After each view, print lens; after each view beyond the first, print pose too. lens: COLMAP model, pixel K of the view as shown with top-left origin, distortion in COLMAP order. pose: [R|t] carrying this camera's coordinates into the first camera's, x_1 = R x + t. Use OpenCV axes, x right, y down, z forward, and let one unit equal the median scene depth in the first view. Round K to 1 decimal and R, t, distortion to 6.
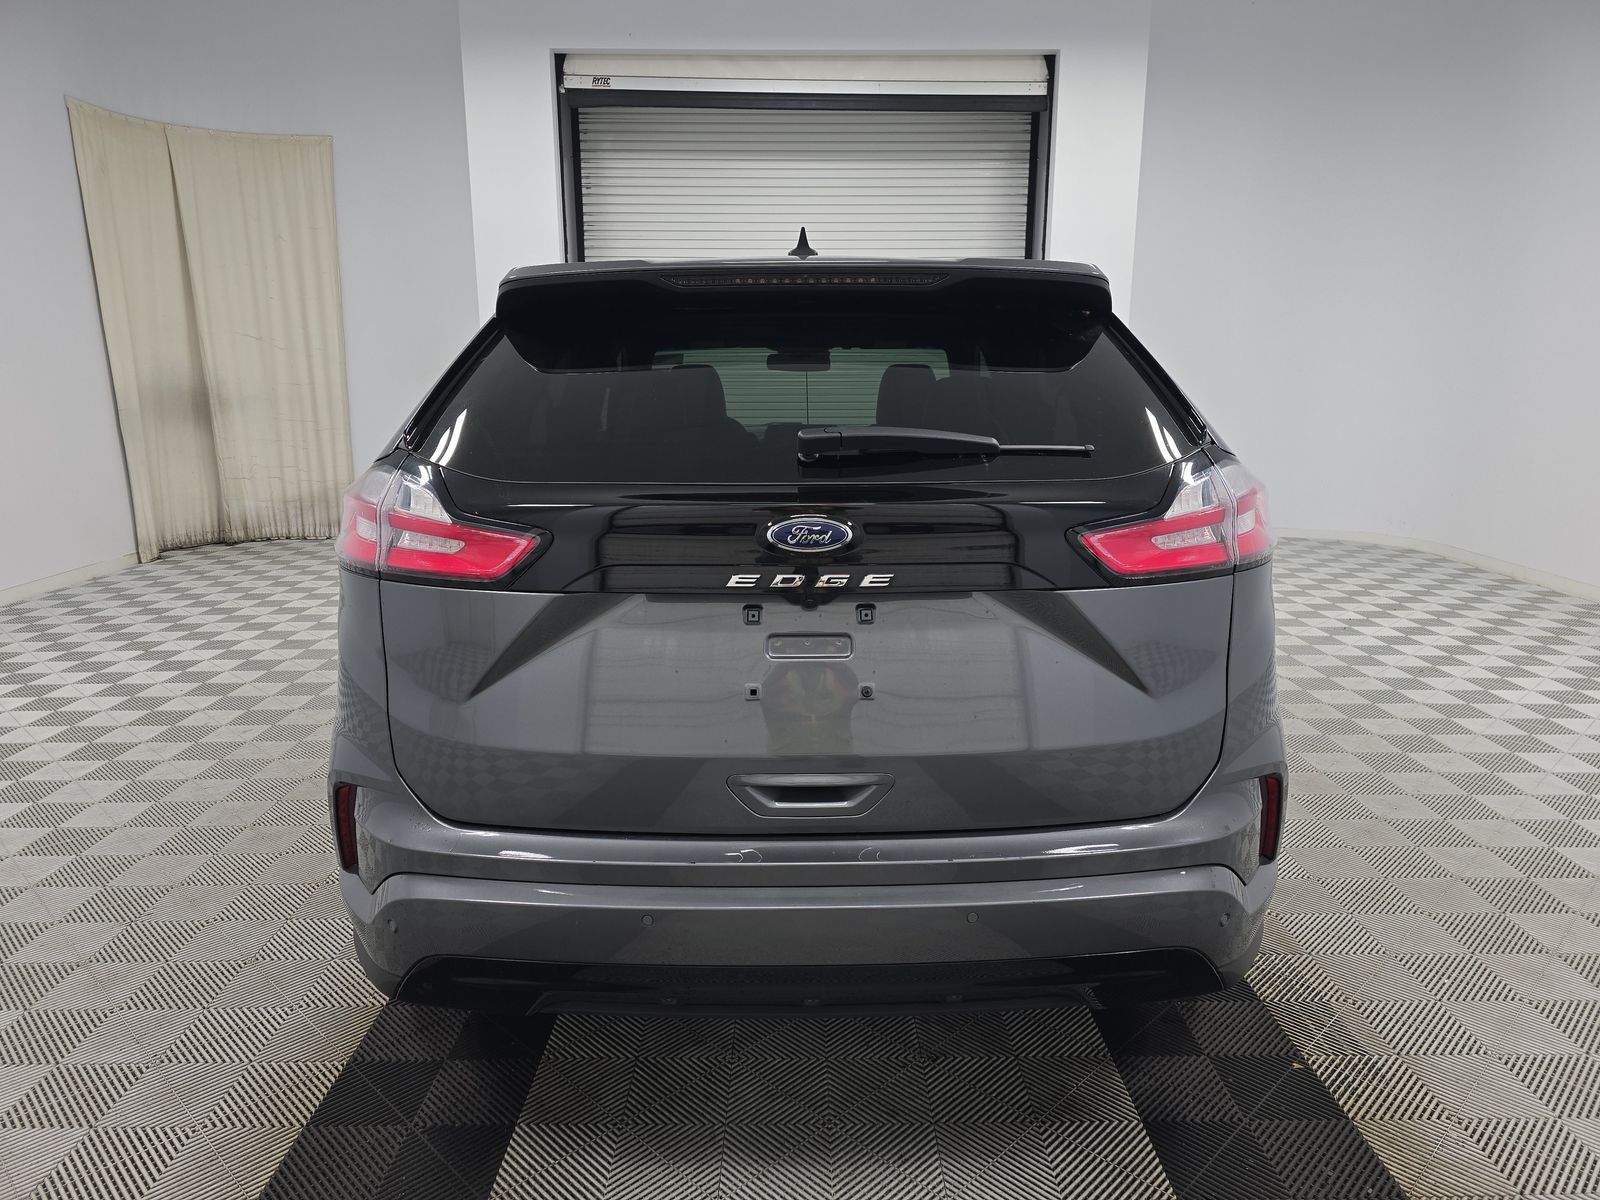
lens RADIAL K [[1082.9, 0, 800.0], [0, 1082.9, 600.0], [0, 0, 1]] dist [0.002713, -0.026859]
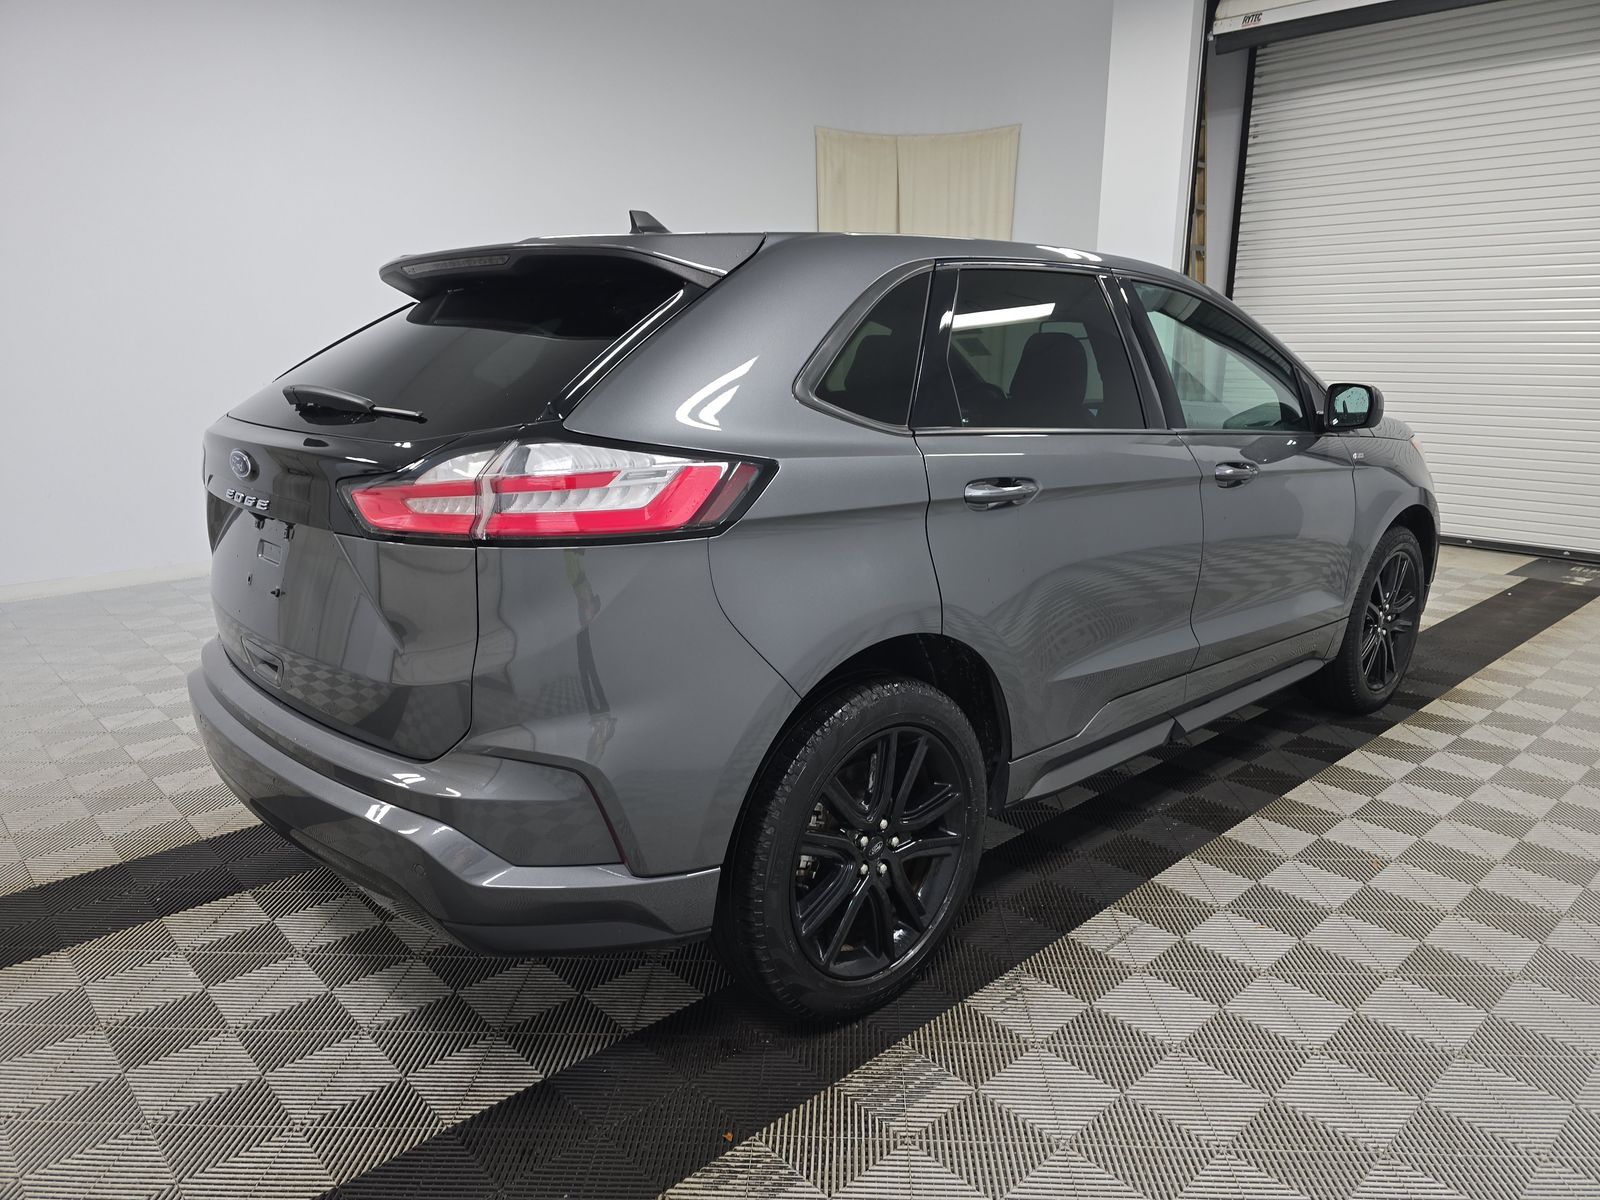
lens RADIAL K [[1082.9, 0, 800.0], [0, 1082.9, 600.0], [0, 0, 1]] dist [0.002713, -0.026859]
pose [[0.669331, 0.157127, -0.726160, 0.291908], [-0.136259, 0.986764, 0.087922, -0.022705], [0.730363, 0.040097, 0.681881, 0.117112]]
